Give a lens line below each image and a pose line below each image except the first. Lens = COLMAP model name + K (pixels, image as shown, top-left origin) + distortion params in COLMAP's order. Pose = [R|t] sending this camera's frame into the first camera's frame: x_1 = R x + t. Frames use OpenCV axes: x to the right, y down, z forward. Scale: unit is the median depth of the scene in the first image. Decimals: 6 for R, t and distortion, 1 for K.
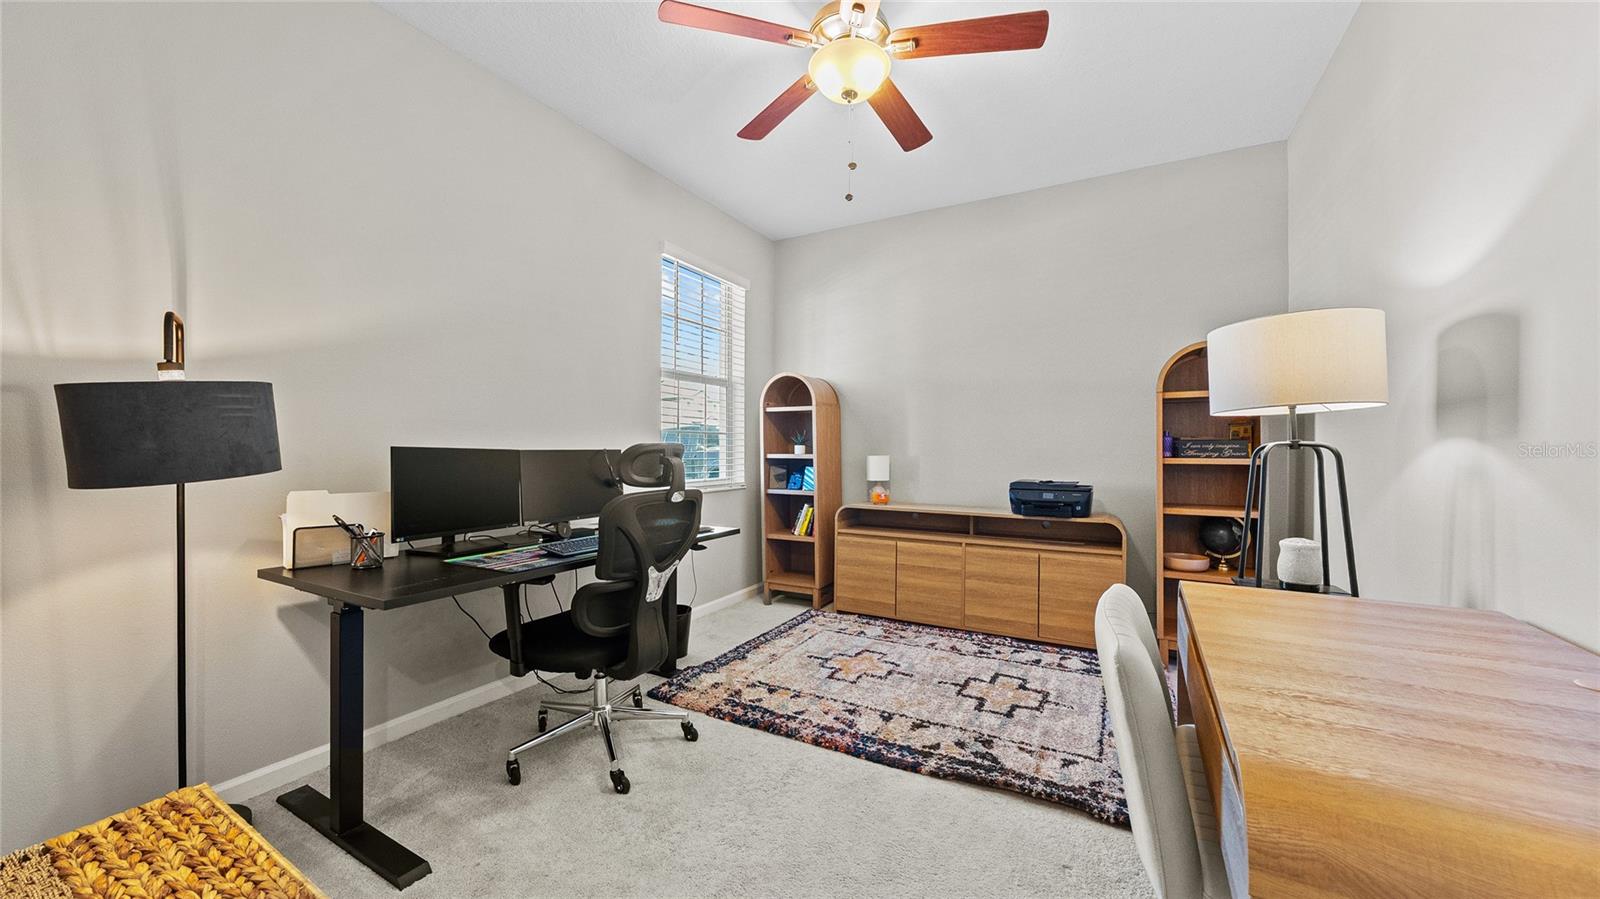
lens RADIAL K [[588.9, 0, 796.7], [0, 588.9, 449.4], [0, 0, 1]] dist [-0.001902, -0.000084]
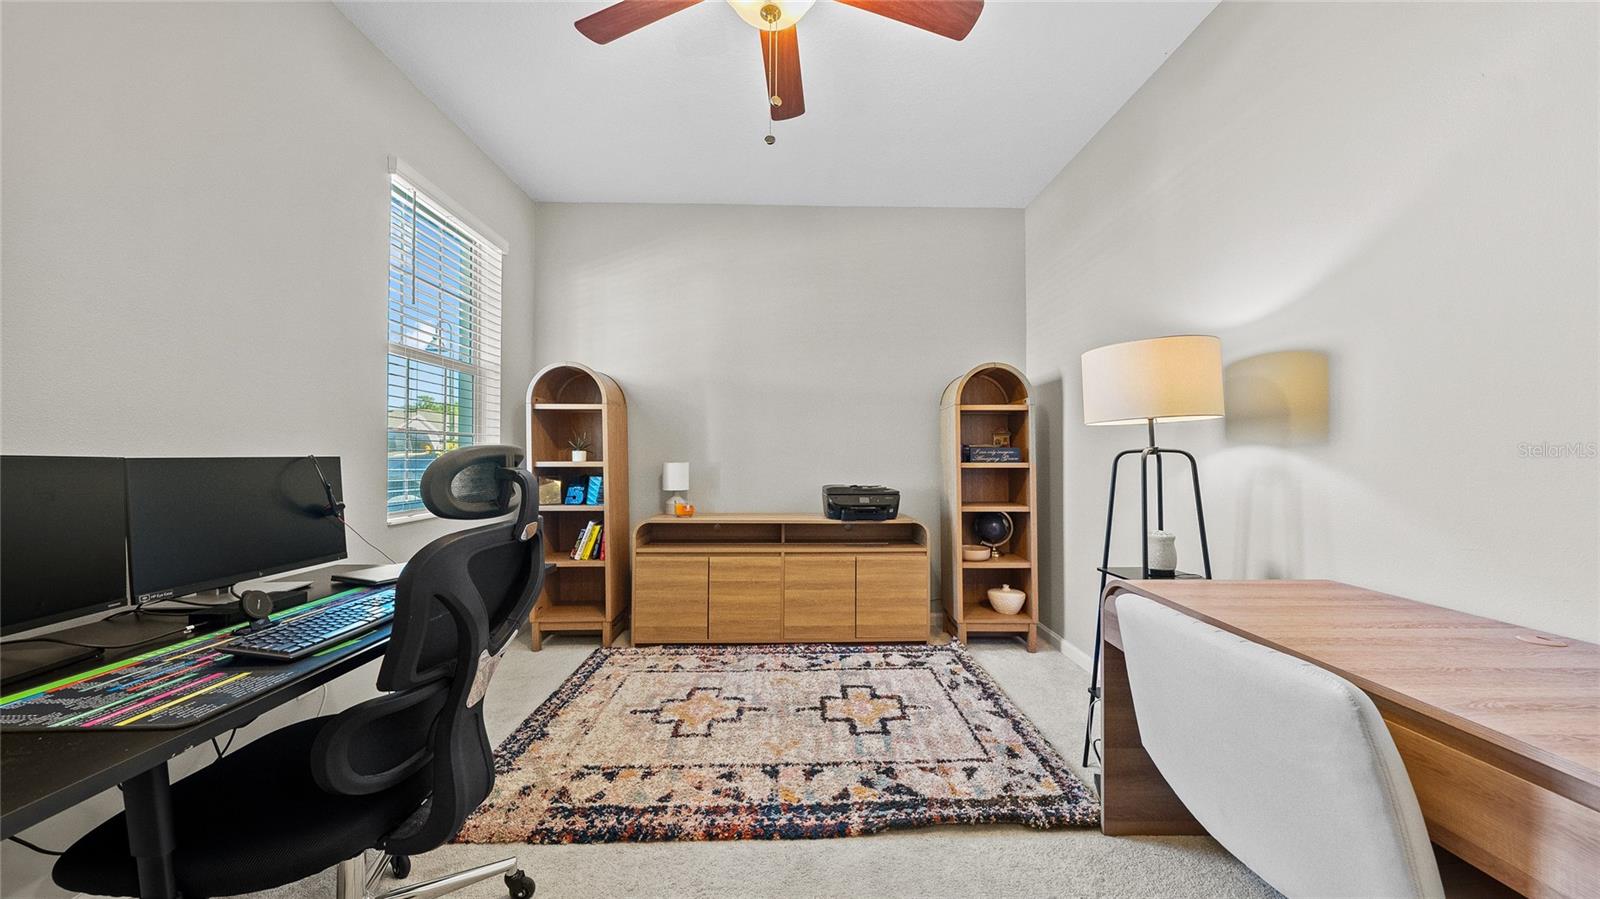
lens RADIAL K [[552.7, 0, 800.7], [0, 552.7, 449.3], [0, 0, 1]] dist [-0.001337, 0.000277]
pose [[0.855458, 0.004261, 0.517854, -0.183085], [0.001780, 0.999936, -0.011168, -0.000041], [-0.517869, 0.010476, 0.855396, 0.238462]]
